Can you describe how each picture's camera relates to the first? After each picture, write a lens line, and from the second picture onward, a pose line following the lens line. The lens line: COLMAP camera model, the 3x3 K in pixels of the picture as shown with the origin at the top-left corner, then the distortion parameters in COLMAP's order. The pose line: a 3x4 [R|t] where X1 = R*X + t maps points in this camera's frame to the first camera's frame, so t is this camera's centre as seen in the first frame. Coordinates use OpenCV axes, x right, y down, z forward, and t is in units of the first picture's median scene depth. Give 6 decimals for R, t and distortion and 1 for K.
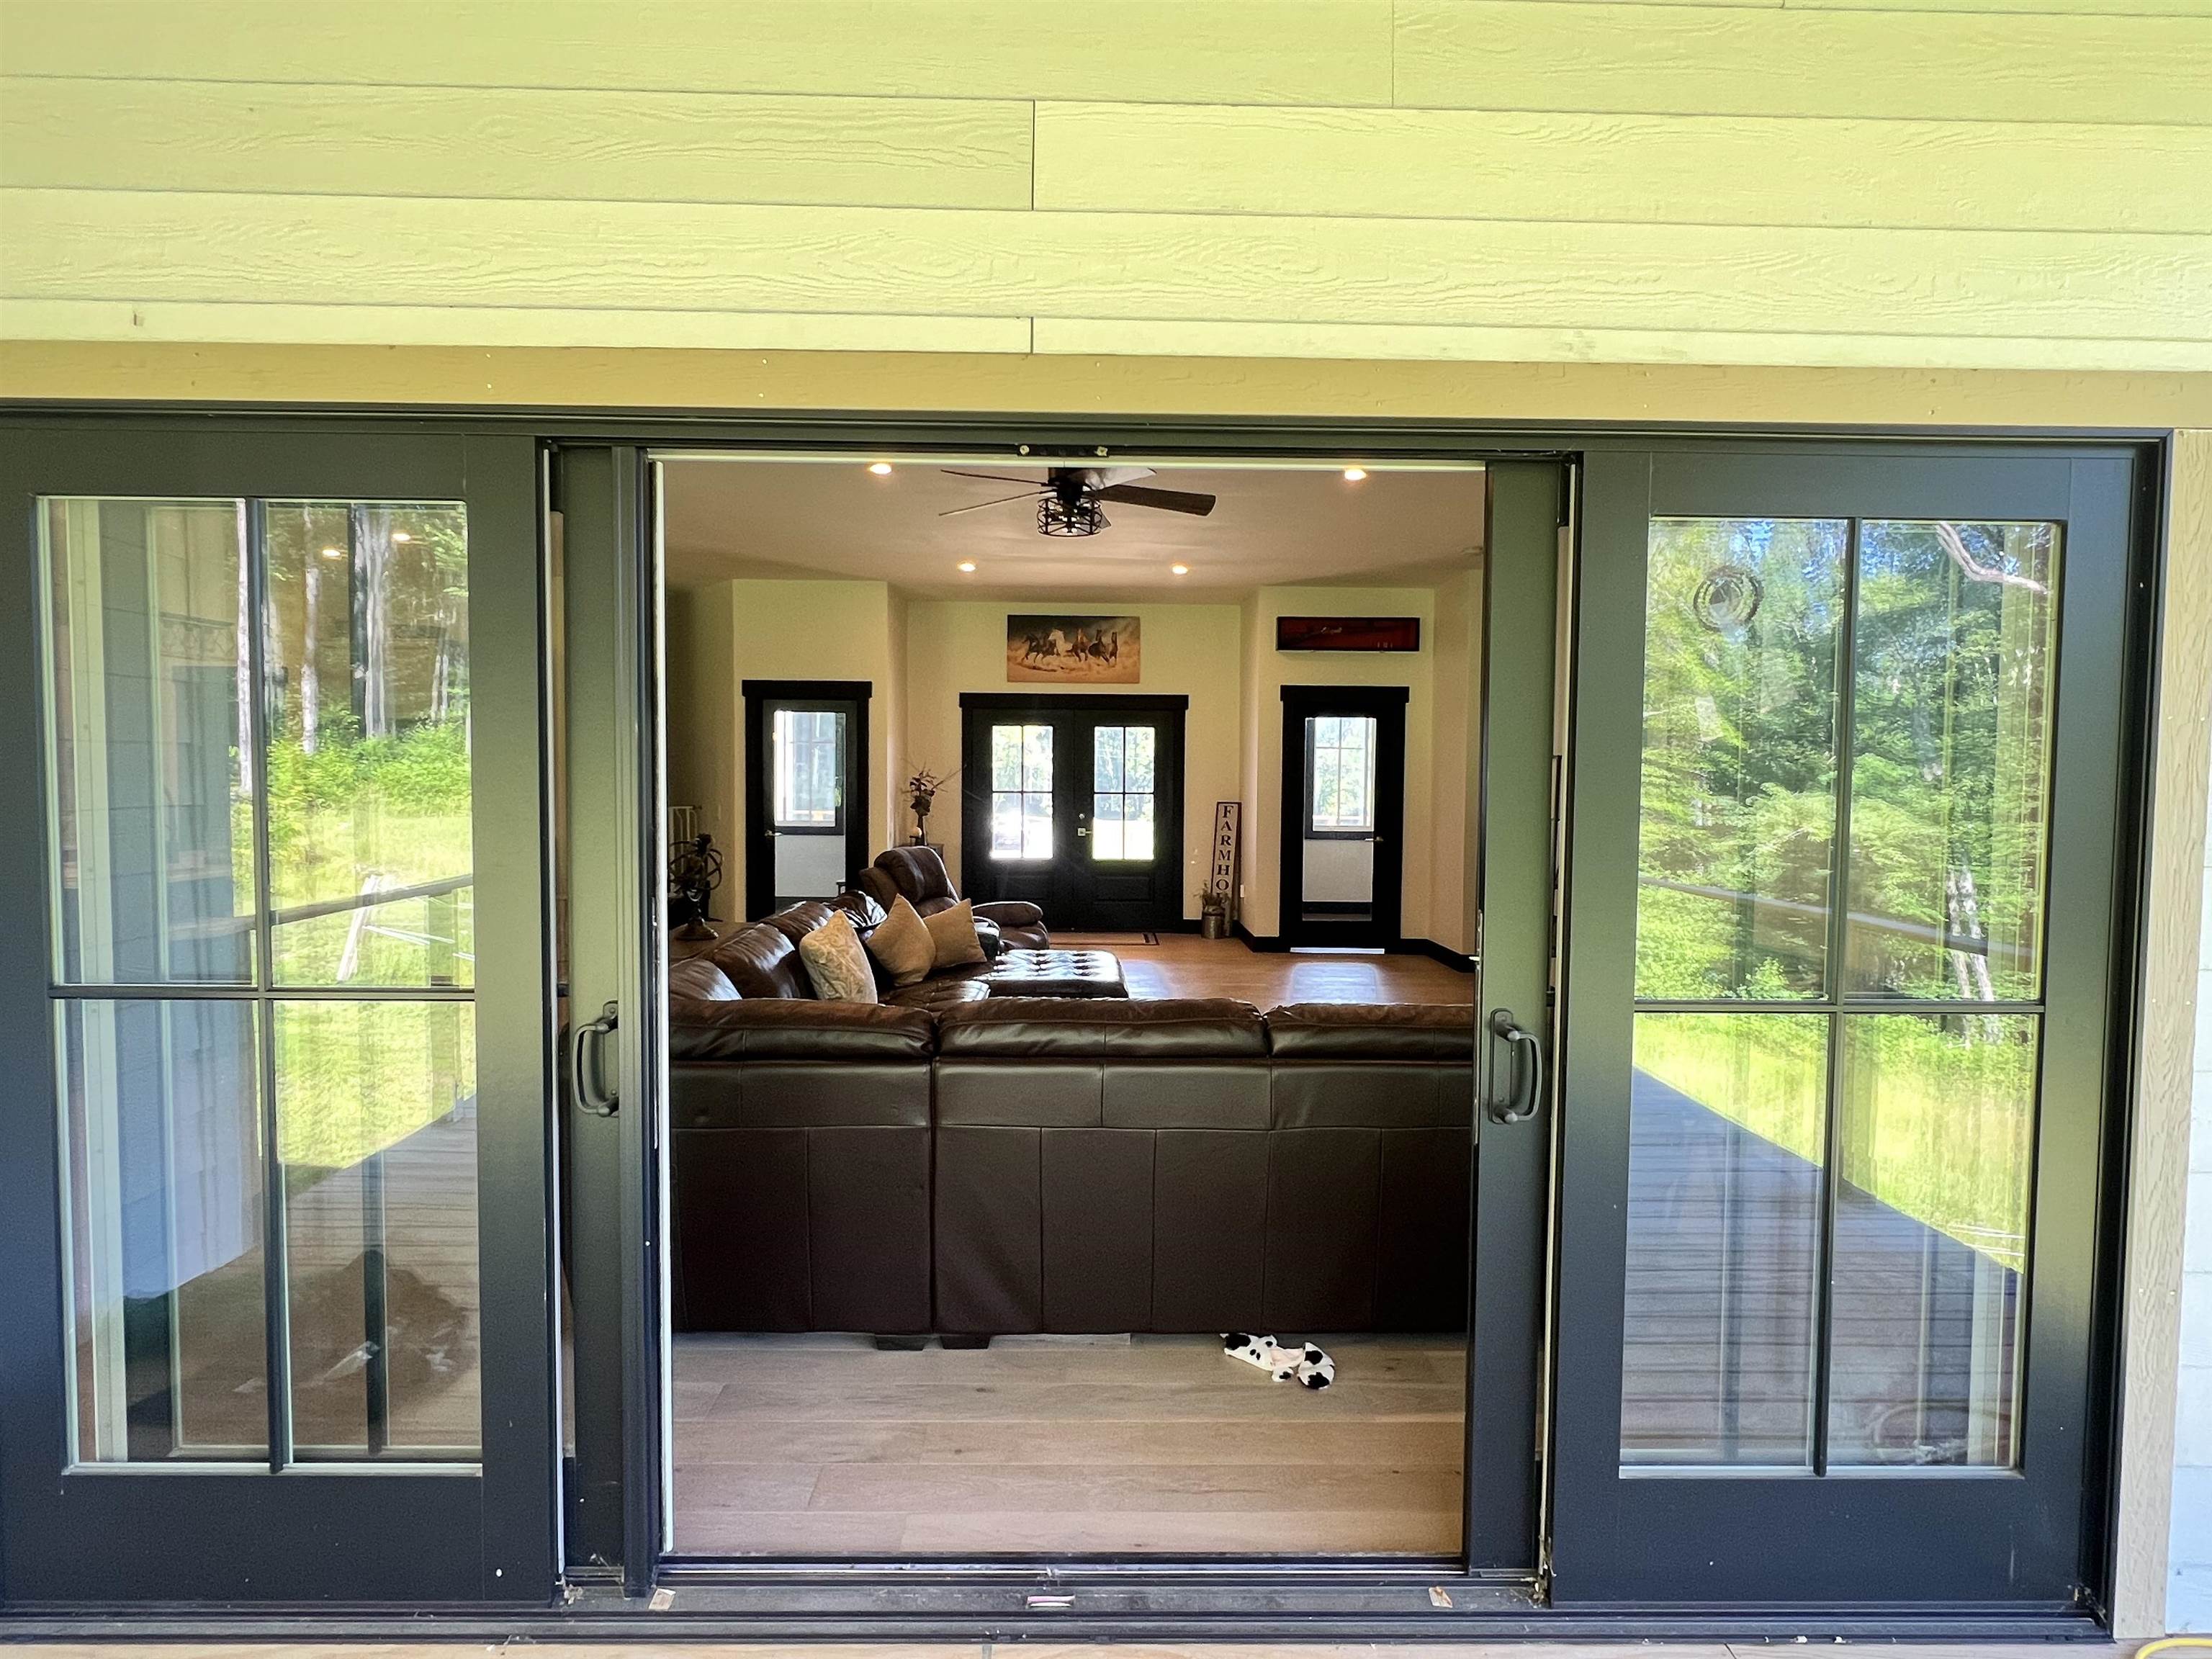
lens RADIAL K [[1153.2, 0, 1107.1], [0, 1153.2, 830.7], [0, 0, 1]] dist [0.000384, 0.000002]
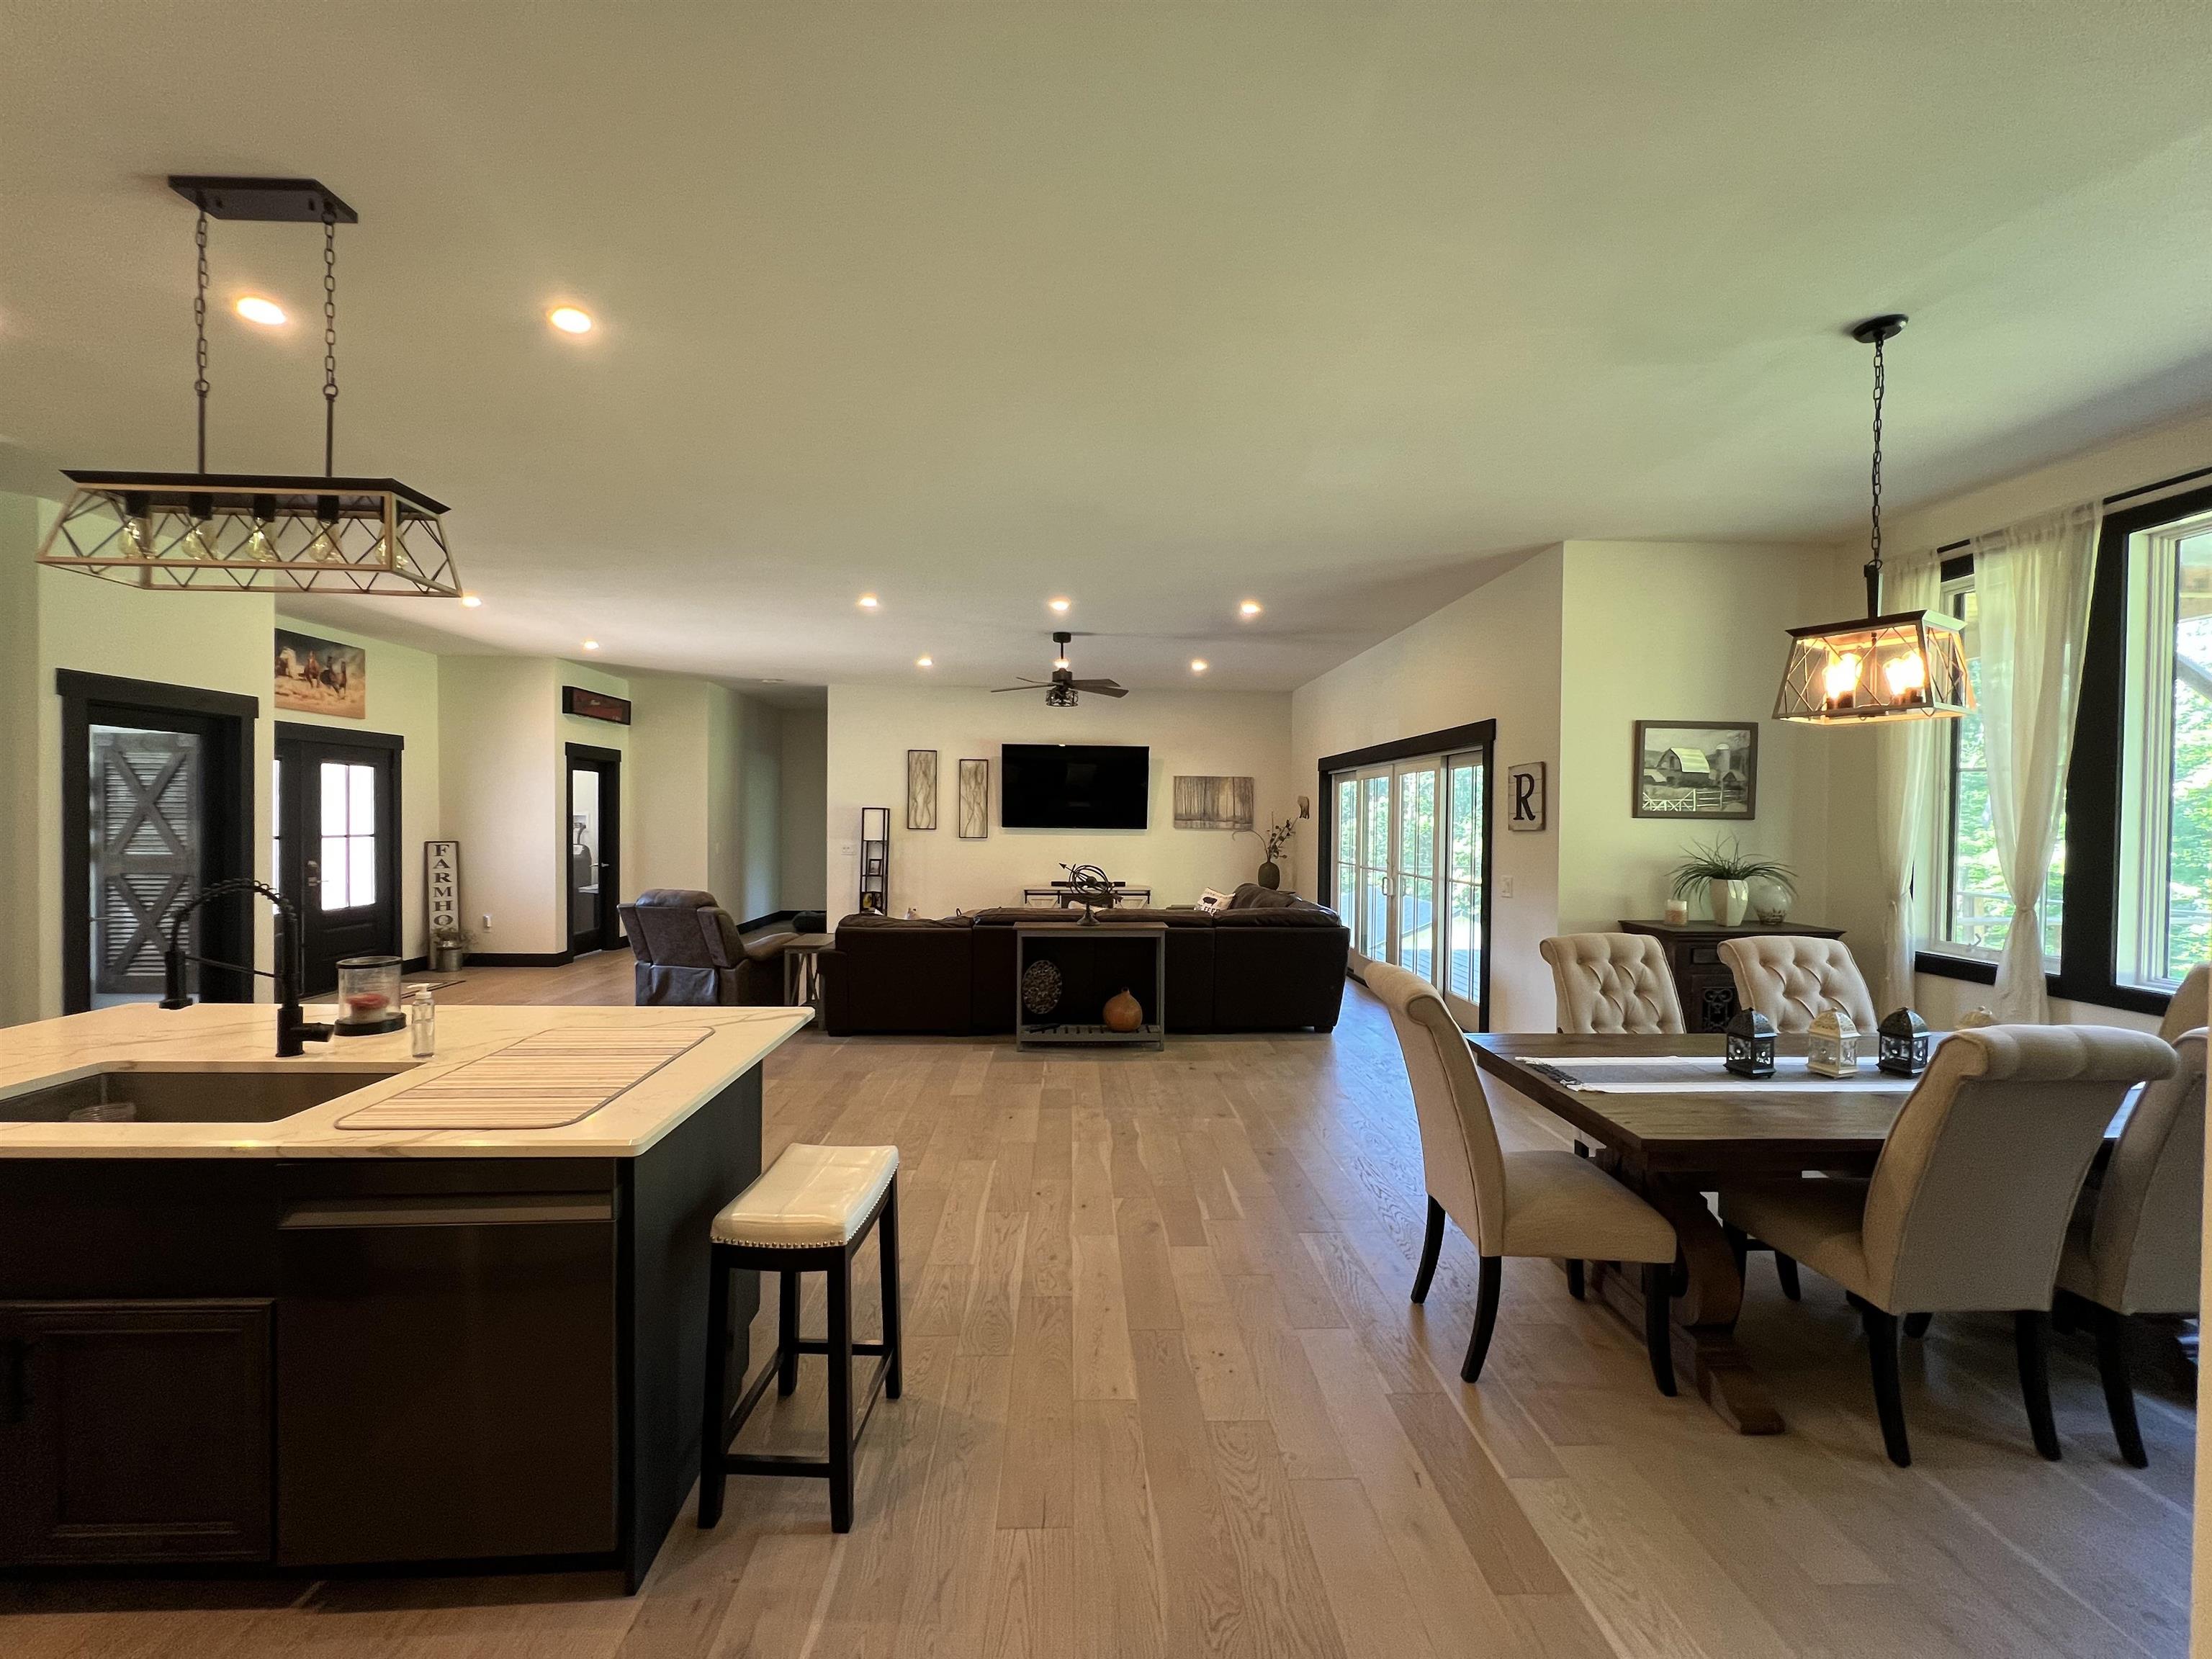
lens RADIAL K [[880.7, 0, 1107.2], [0, 880.7, 826.9], [0, 0, 1]] dist [-0.014686, -0.000266]
pose [[-0.031082, -0.021975, 0.999275, -0.707977], [0.037639, 0.999023, 0.023140, -0.033550], [-0.998808, 0.038331, -0.030225, 0.417966]]
